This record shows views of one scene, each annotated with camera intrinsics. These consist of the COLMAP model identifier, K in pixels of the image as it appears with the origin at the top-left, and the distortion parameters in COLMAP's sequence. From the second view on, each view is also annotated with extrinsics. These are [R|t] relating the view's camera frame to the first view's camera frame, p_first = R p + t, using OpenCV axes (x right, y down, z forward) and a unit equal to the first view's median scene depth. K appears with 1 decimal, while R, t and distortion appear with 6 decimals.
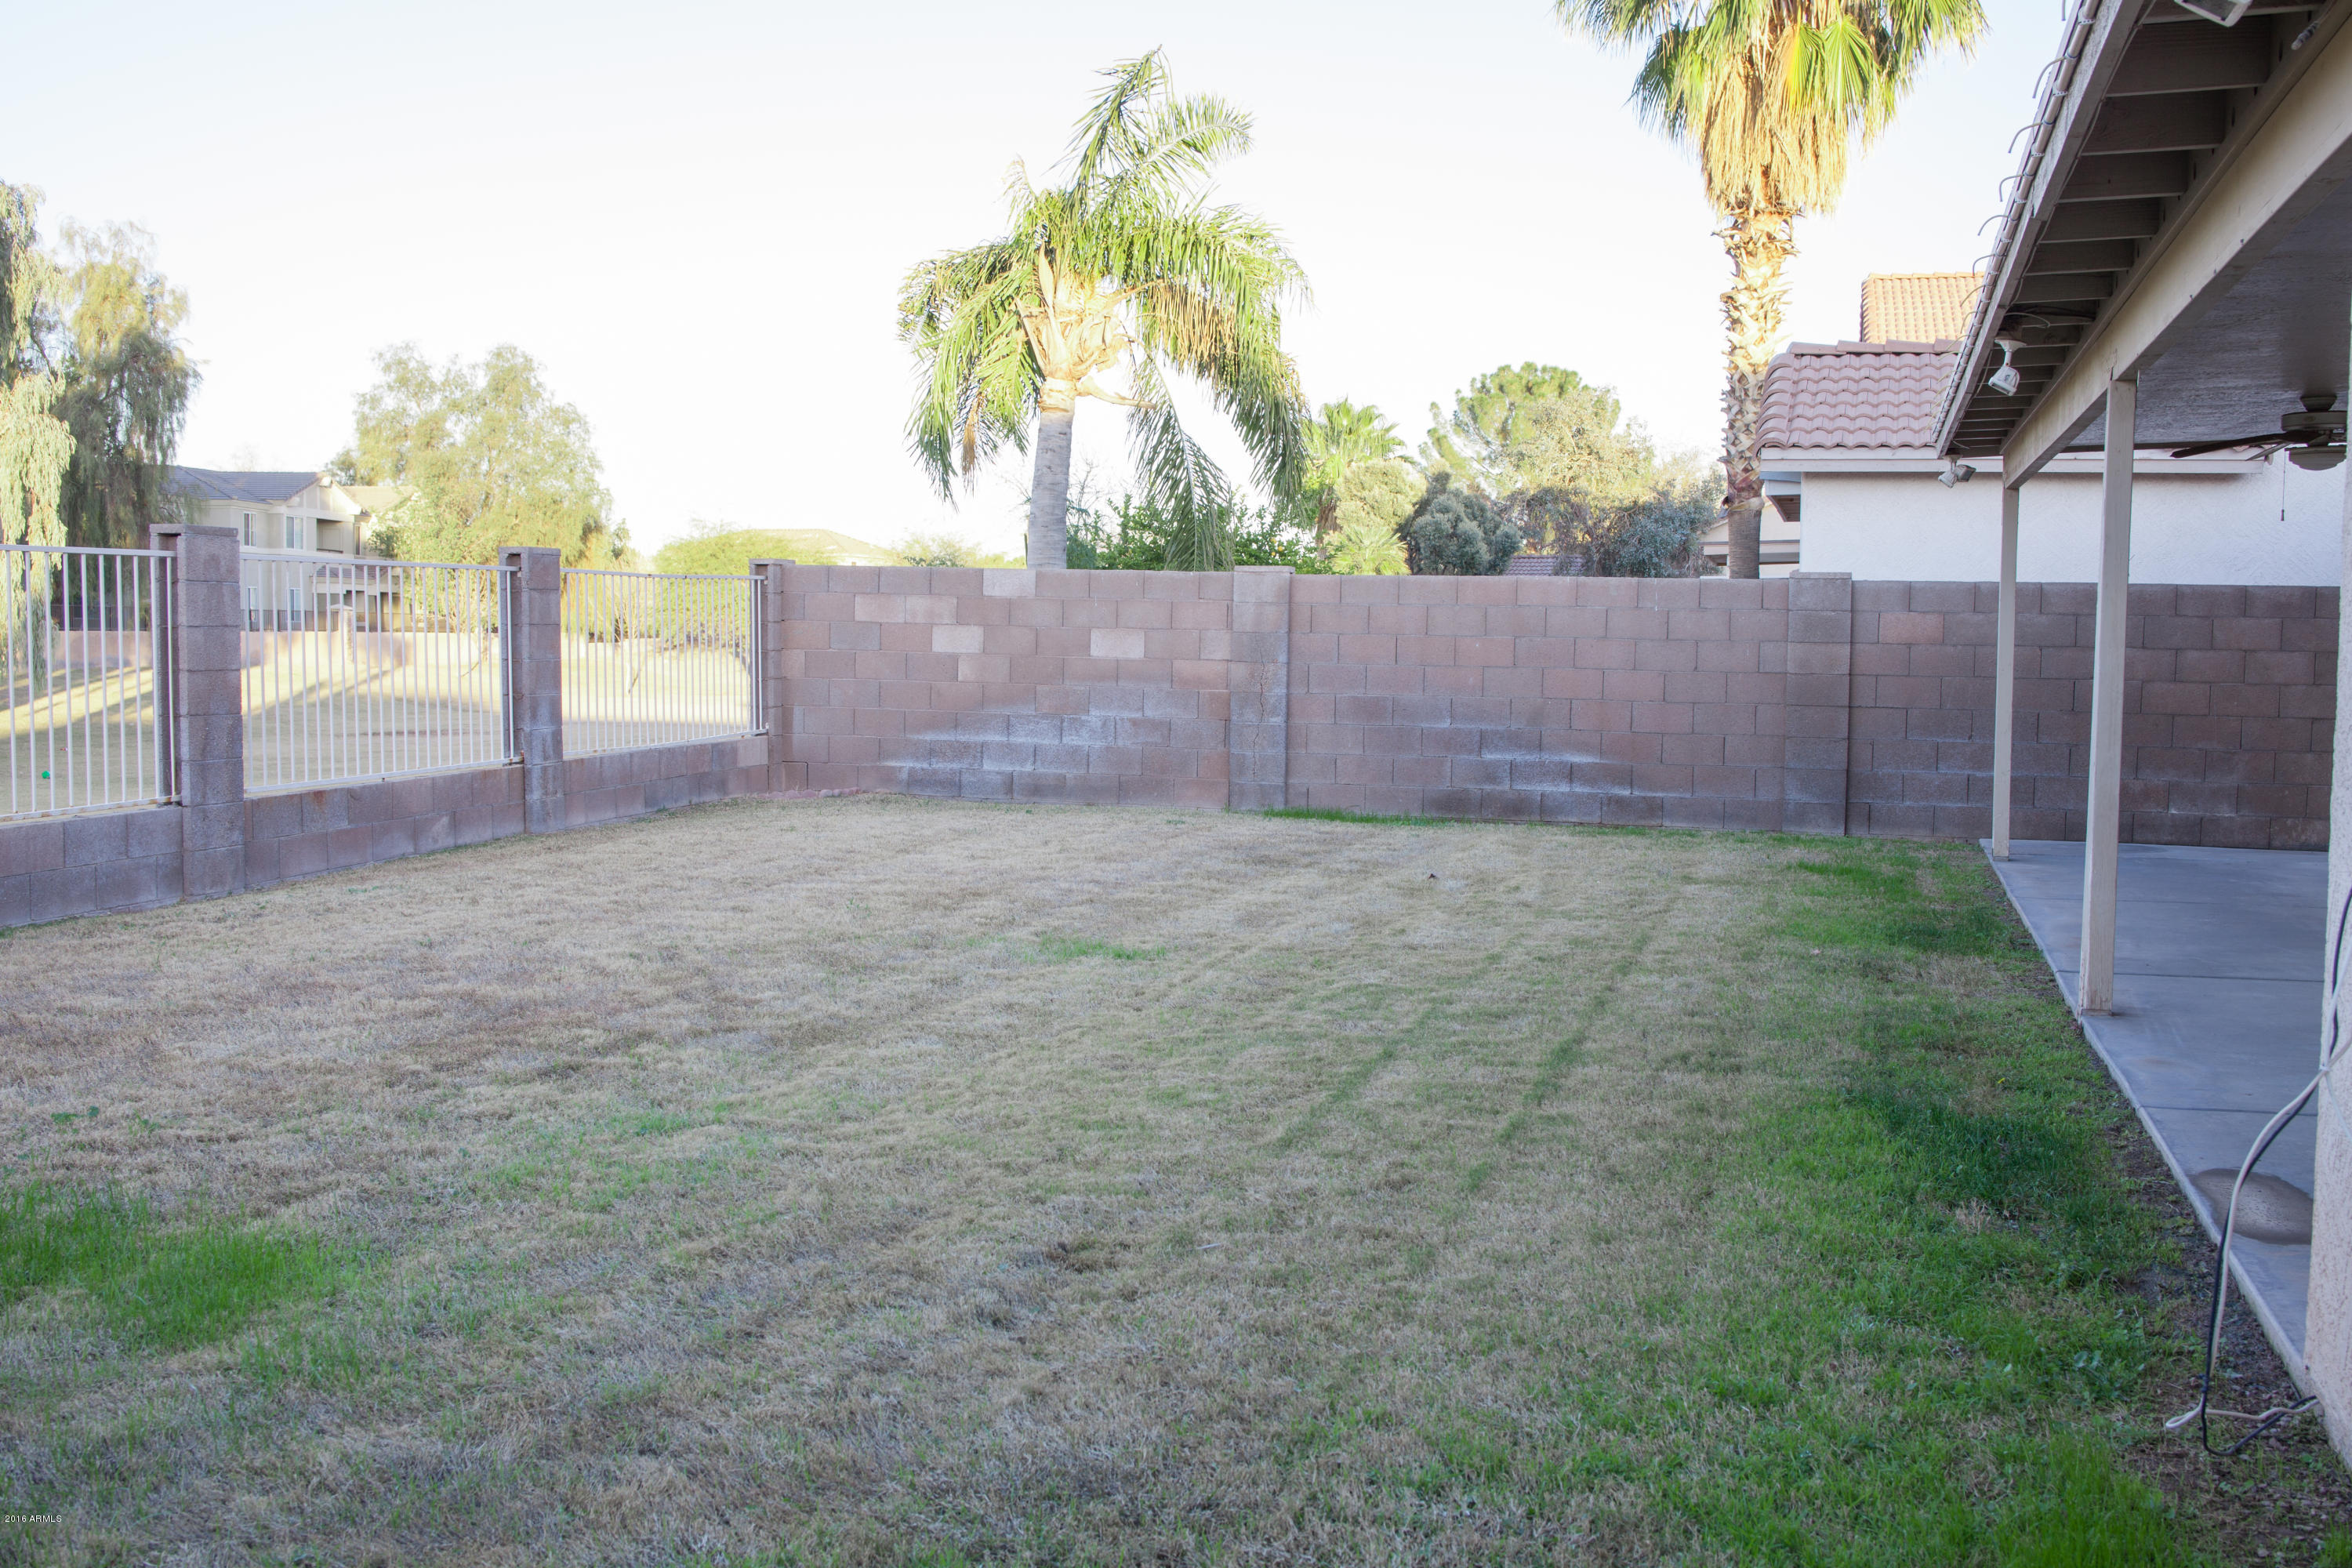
lens RADIAL K [[2438.1, 0, 1176.0], [0, 2438.1, 784.0], [0, 0, 1]] dist [-0.017952, -0.007318]
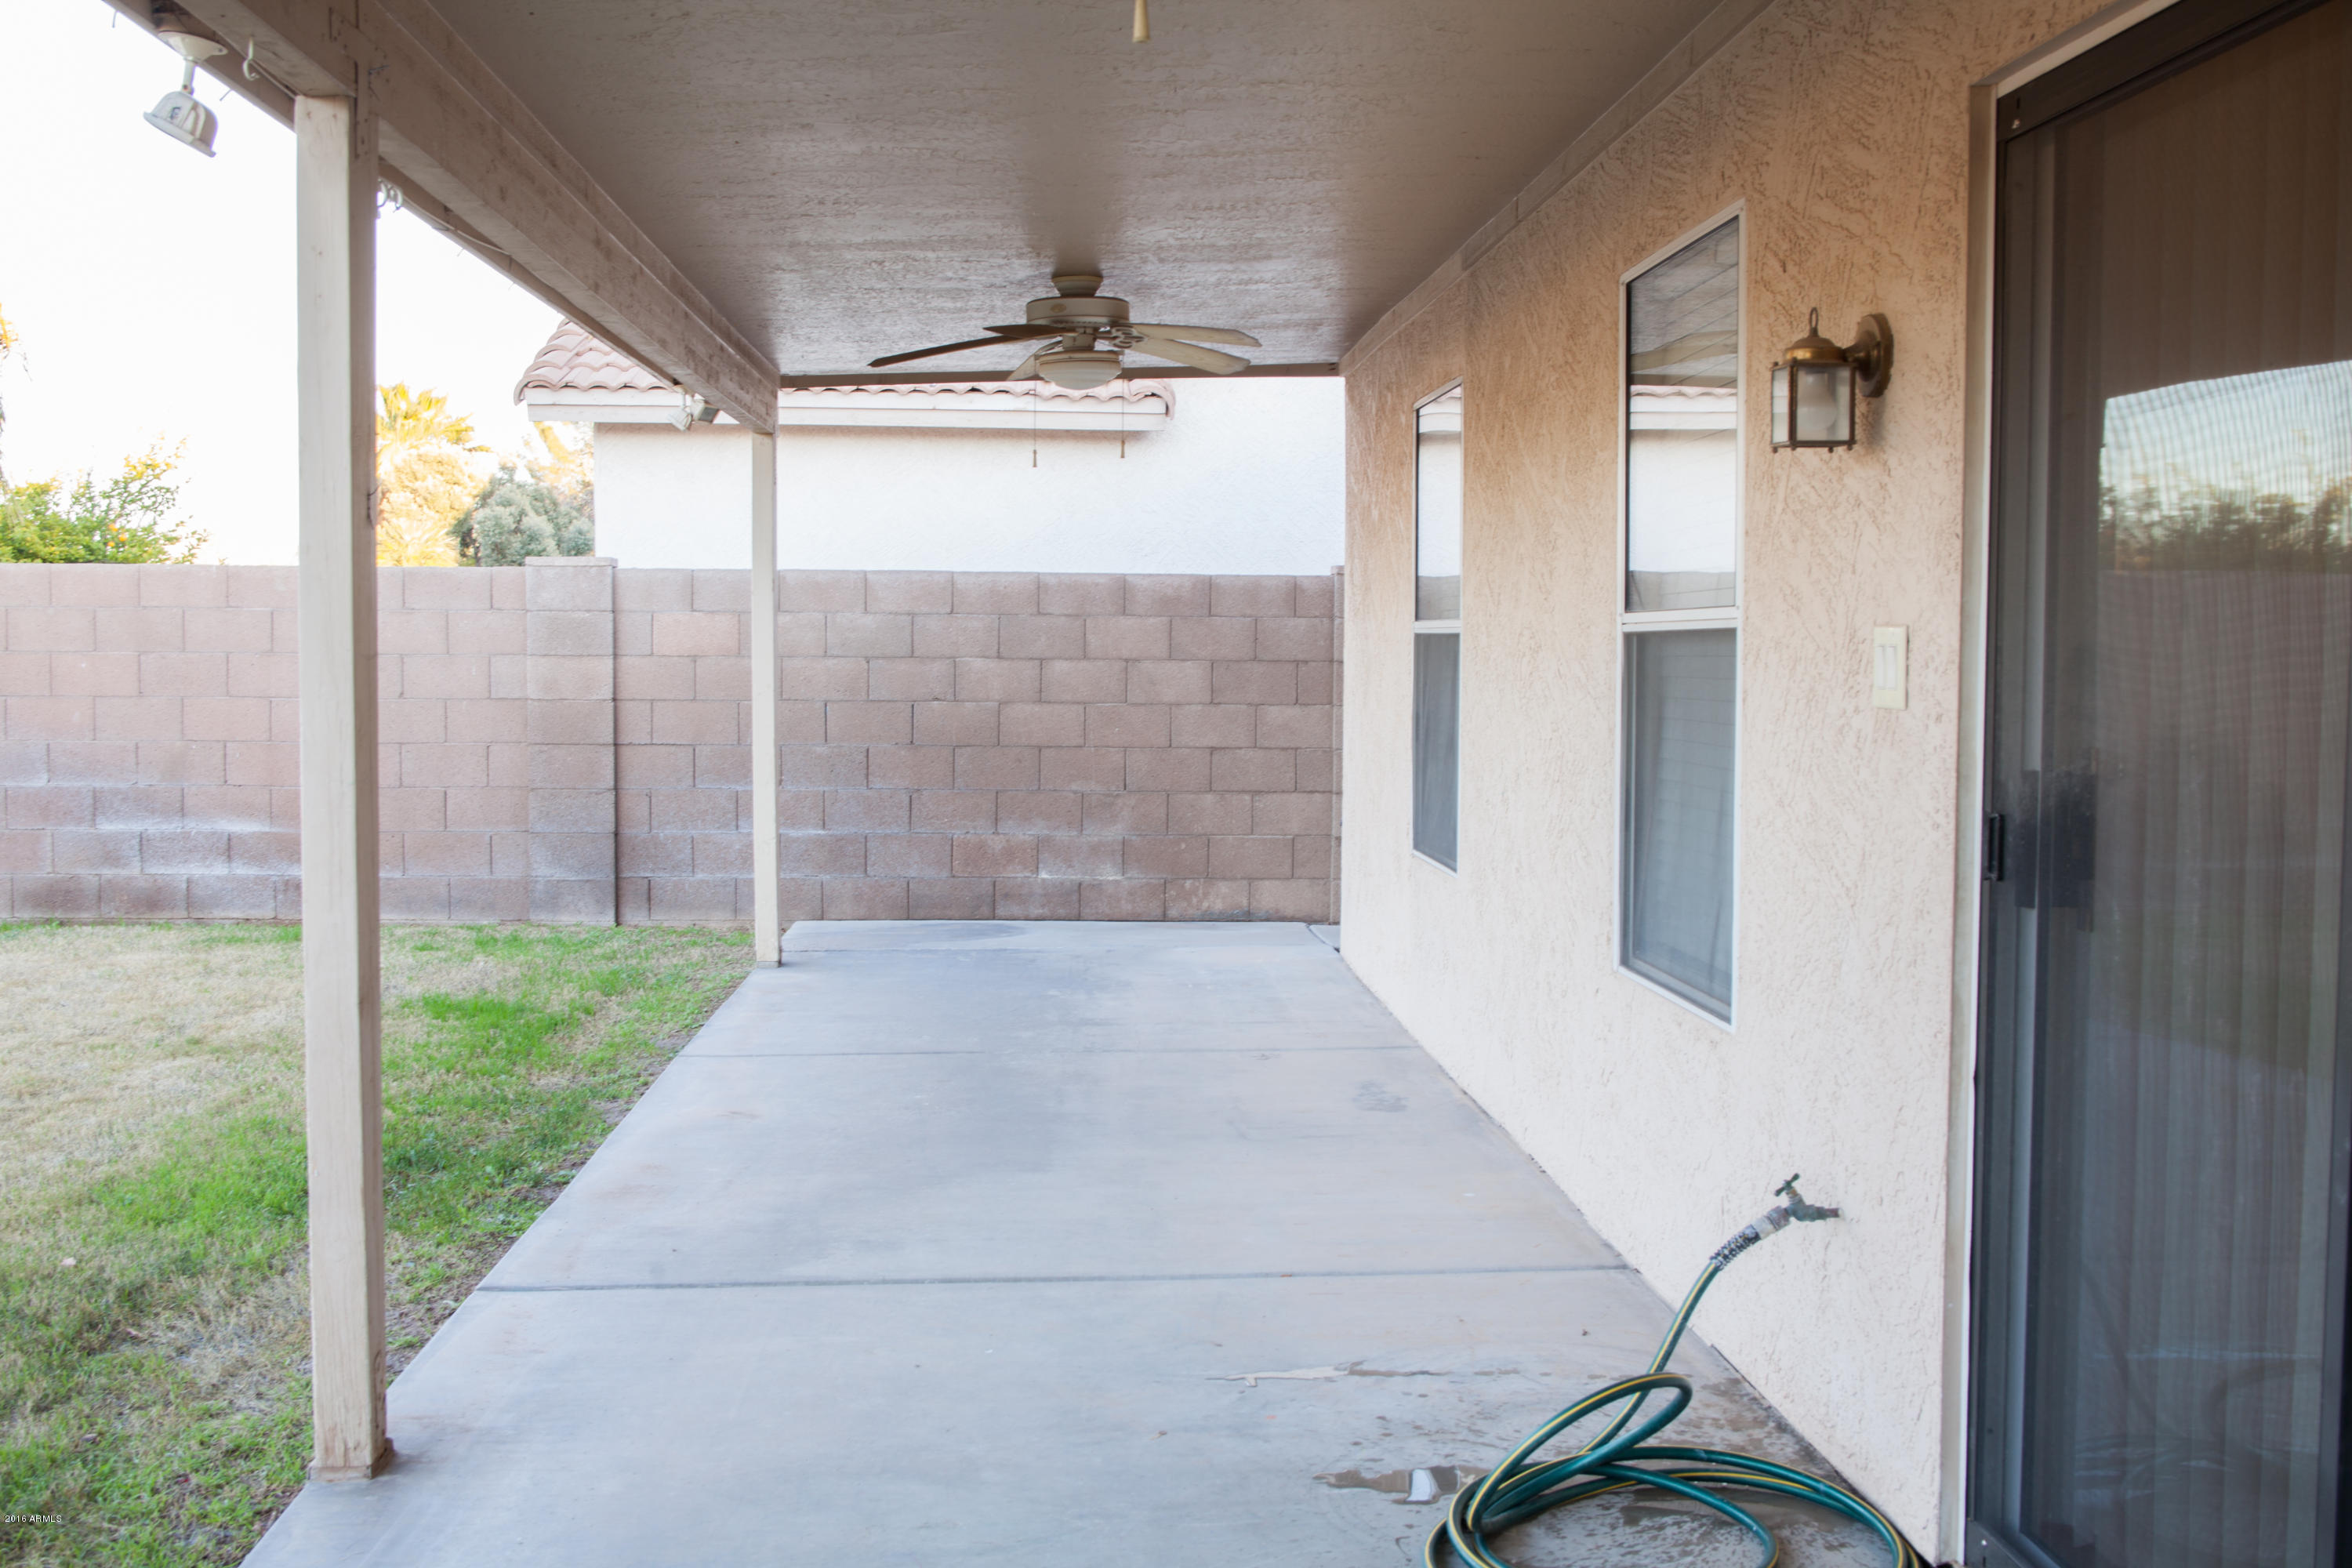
lens RADIAL K [[2302.9, 0, 1176.0], [0, 2302.9, 784.0], [0, 0, 1]] dist [0.008764, 0.021160]
pose [[0.951664, -0.029865, 0.305684, 0.218520], [0.028984, 0.999552, 0.007422, -0.019703], [-0.305769, 0.001797, 0.952104, 0.292123]]
